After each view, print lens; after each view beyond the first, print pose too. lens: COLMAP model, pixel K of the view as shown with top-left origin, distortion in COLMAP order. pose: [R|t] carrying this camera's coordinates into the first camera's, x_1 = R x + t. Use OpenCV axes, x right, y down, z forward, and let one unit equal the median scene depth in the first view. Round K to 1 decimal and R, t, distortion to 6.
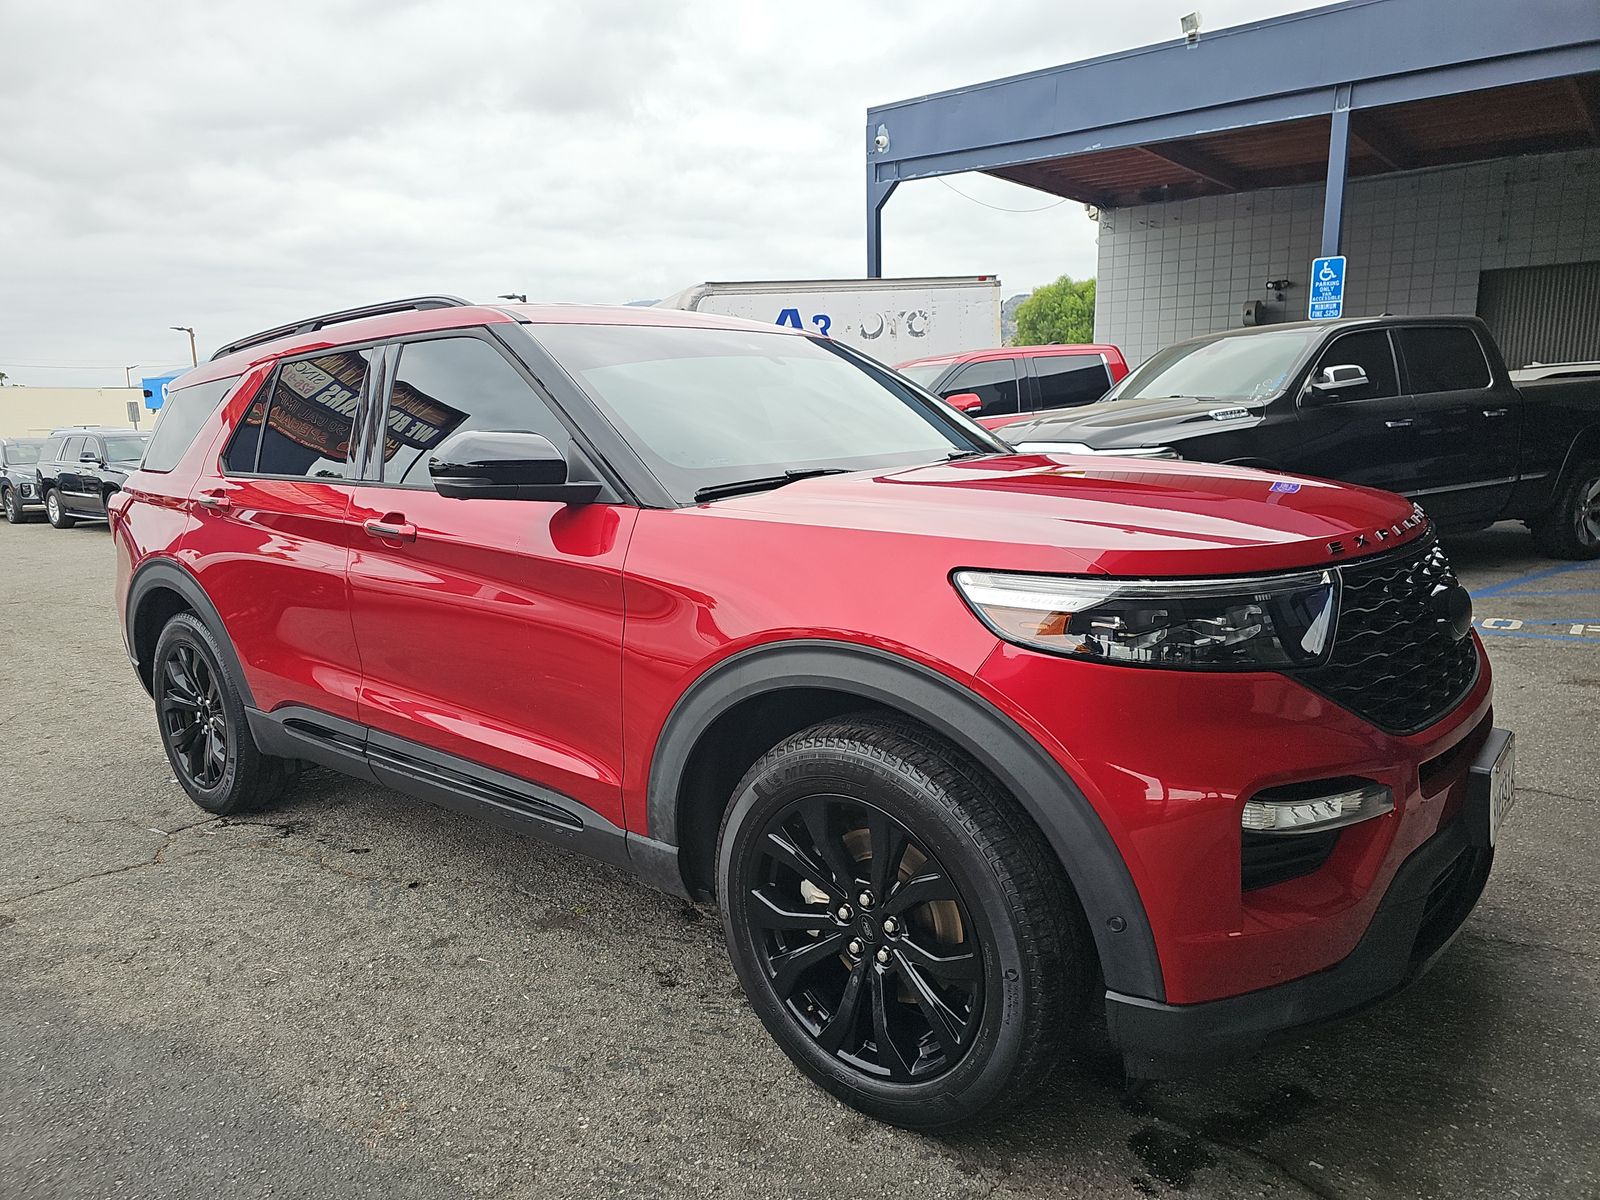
lens RADIAL K [[1031.9, 0, 798.6], [0, 1031.9, 601.8], [0, 0, 1]] dist [0.008033, 0.000808]
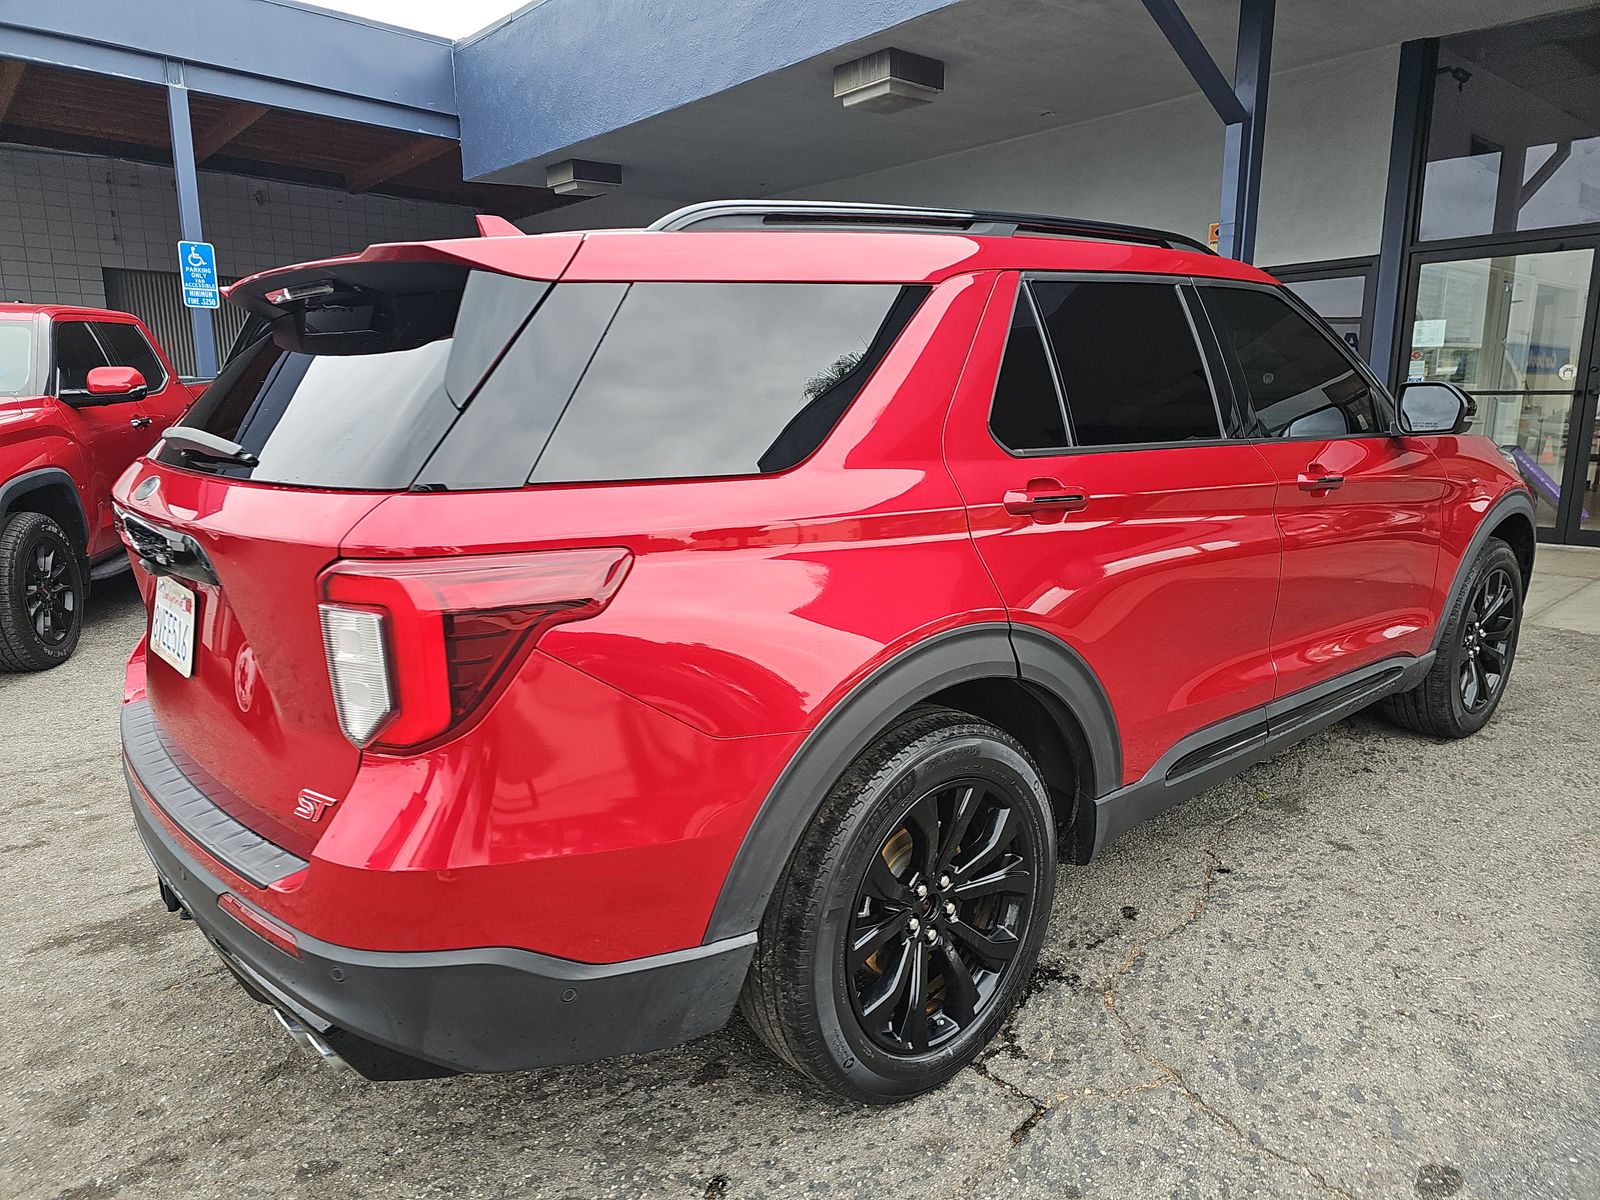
lens RADIAL K [[1031.9, 0, 793.7], [0, 1031.9, 603.4], [0, 0, 1]] dist [0.008033, 0.000808]
pose [[0.189395, -0.170631, 0.966961, -0.359387], [0.174982, 0.974887, 0.137756, -0.043990], [-0.966183, 0.143111, 0.214497, 0.312111]]
